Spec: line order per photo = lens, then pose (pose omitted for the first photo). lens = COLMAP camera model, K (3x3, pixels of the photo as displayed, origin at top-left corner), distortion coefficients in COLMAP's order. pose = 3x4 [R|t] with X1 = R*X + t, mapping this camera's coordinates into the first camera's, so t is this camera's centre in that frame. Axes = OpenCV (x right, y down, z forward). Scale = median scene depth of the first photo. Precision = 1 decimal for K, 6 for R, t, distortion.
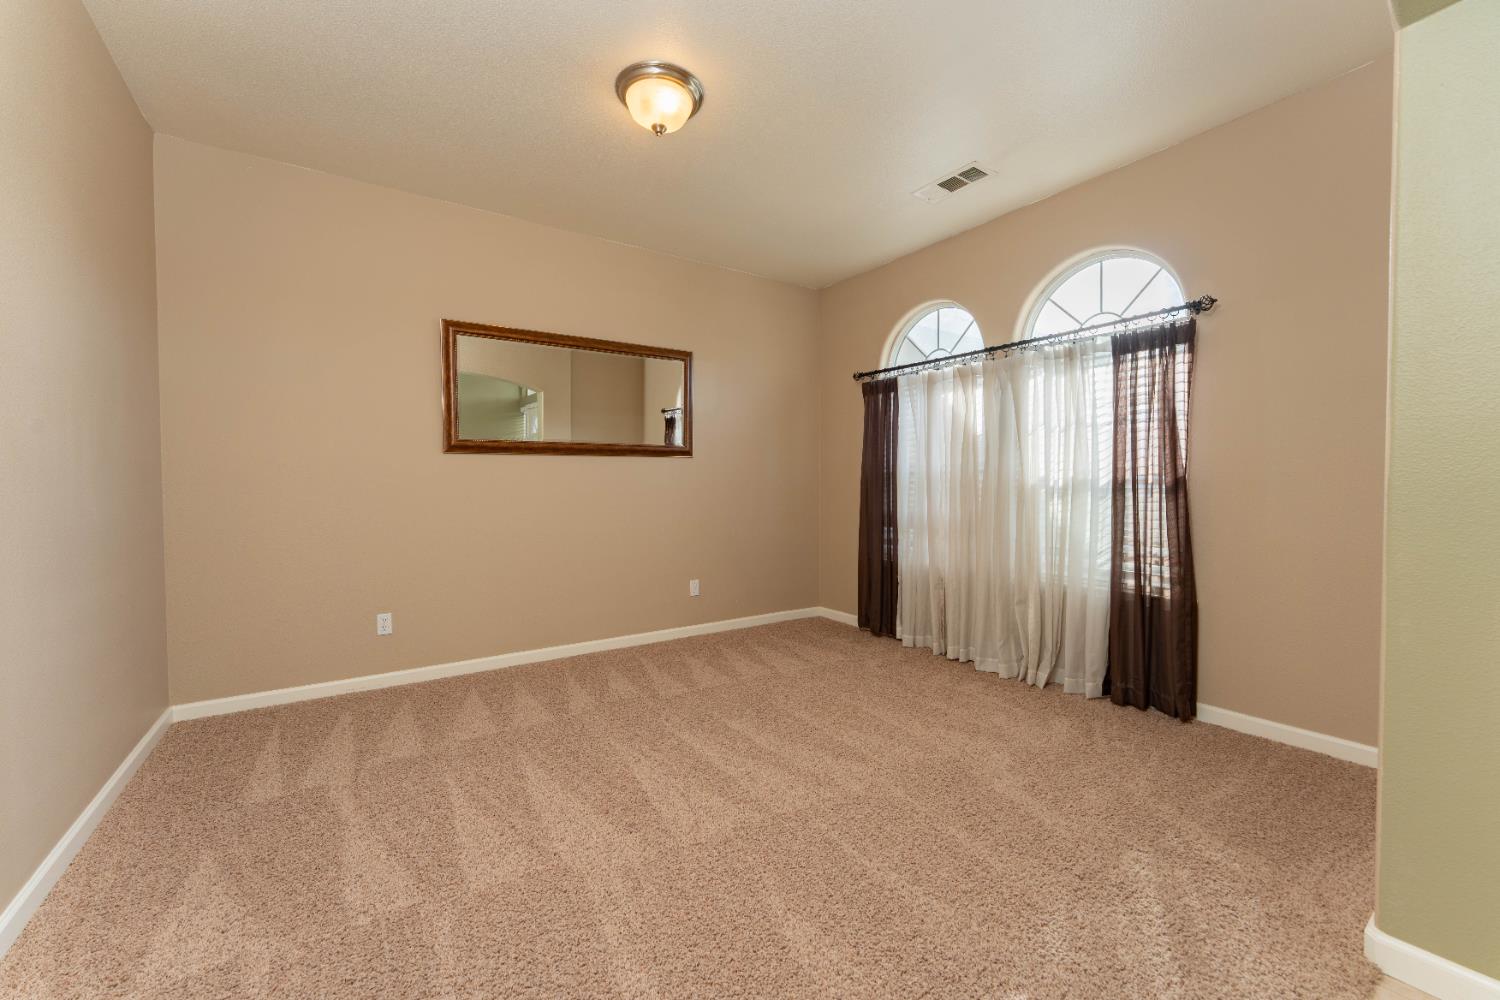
lens RADIAL K [[594.7, 0, 741.3], [0, 594.7, 492.4], [0, 0, 1]] dist [0.000733, -0.000234]
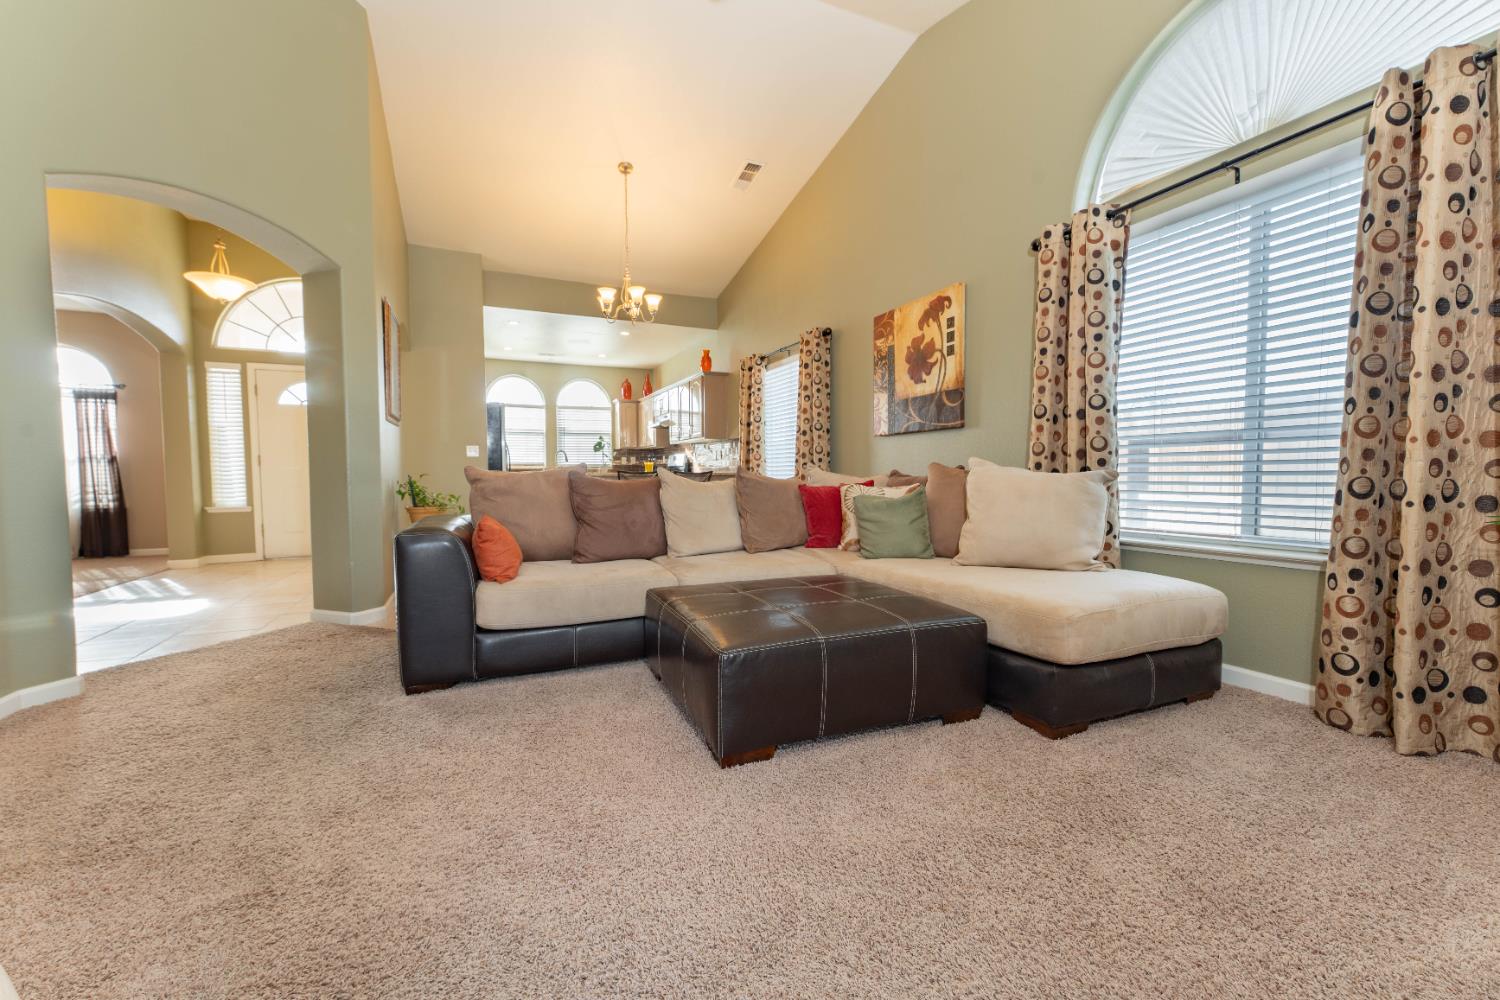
lens RADIAL K [[594.7, 0, 743.8], [0, 594.7, 497.9], [0, 0, 1]] dist [0.000733, -0.000234]
pose [[0.159134, -0.049963, 0.985992, -0.981985], [0.016579, 0.998713, 0.047932, 0.056696], [-0.987118, 0.008719, 0.159758, -1.505759]]
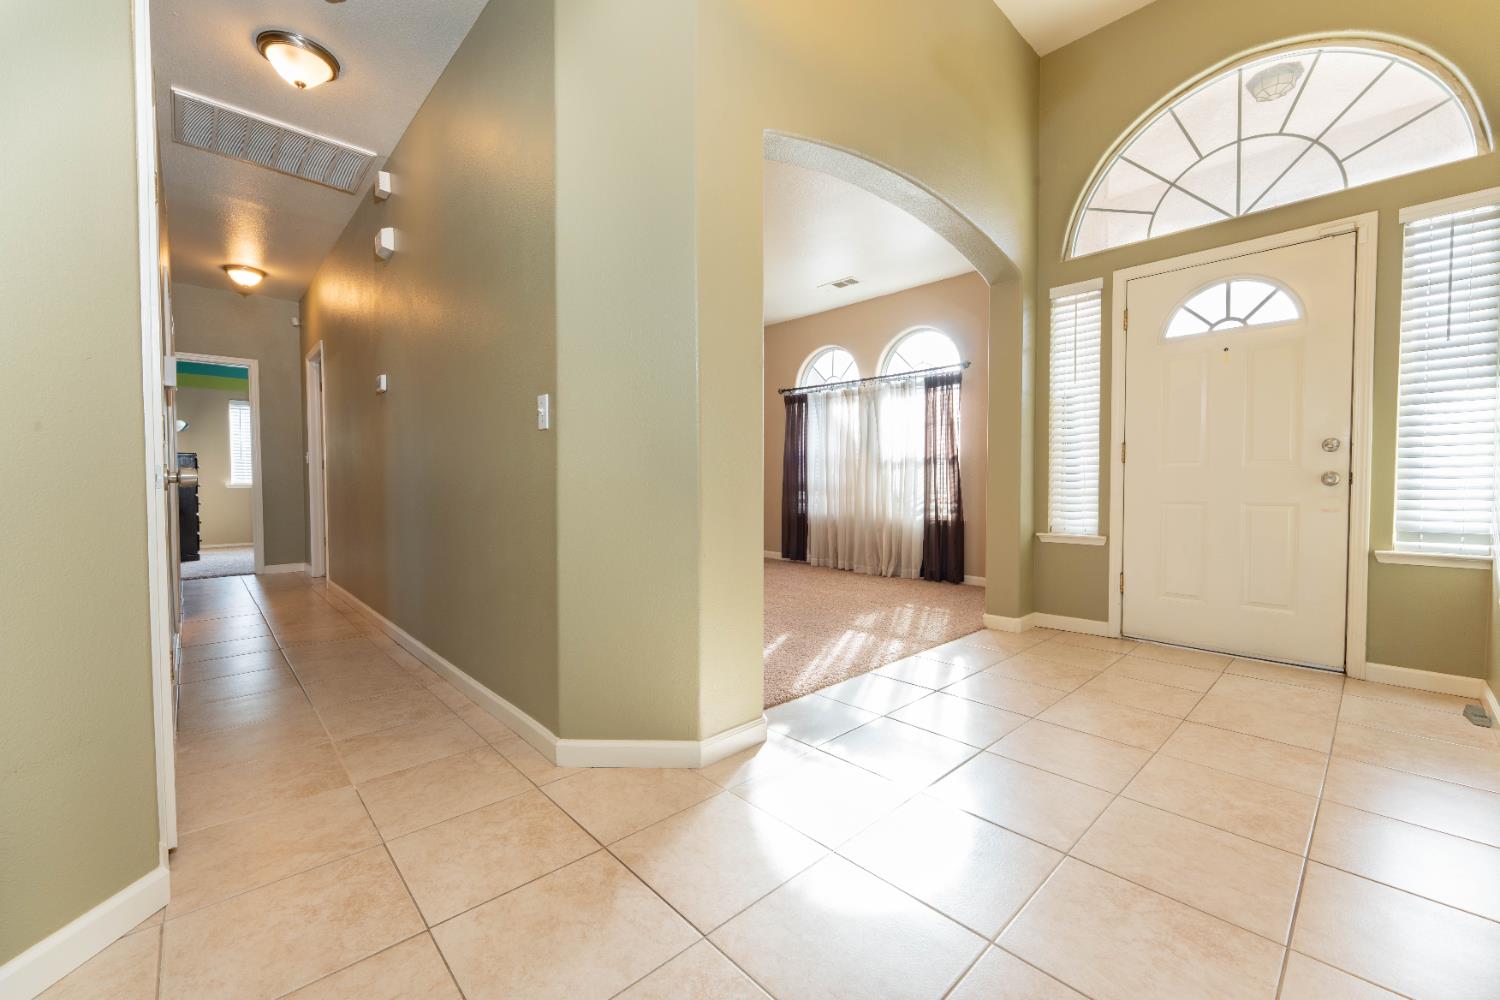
lens RADIAL K [[594.7, 0, 753.9], [0, 594.7, 499.3], [0, 0, 1]] dist [0.000733, -0.000234]
pose [[0.983513, -0.006402, 0.180726, -0.185289], [0.003254, 0.999838, 0.017712, 0.063051], [-0.180811, -0.016831, 0.983374, -0.596395]]
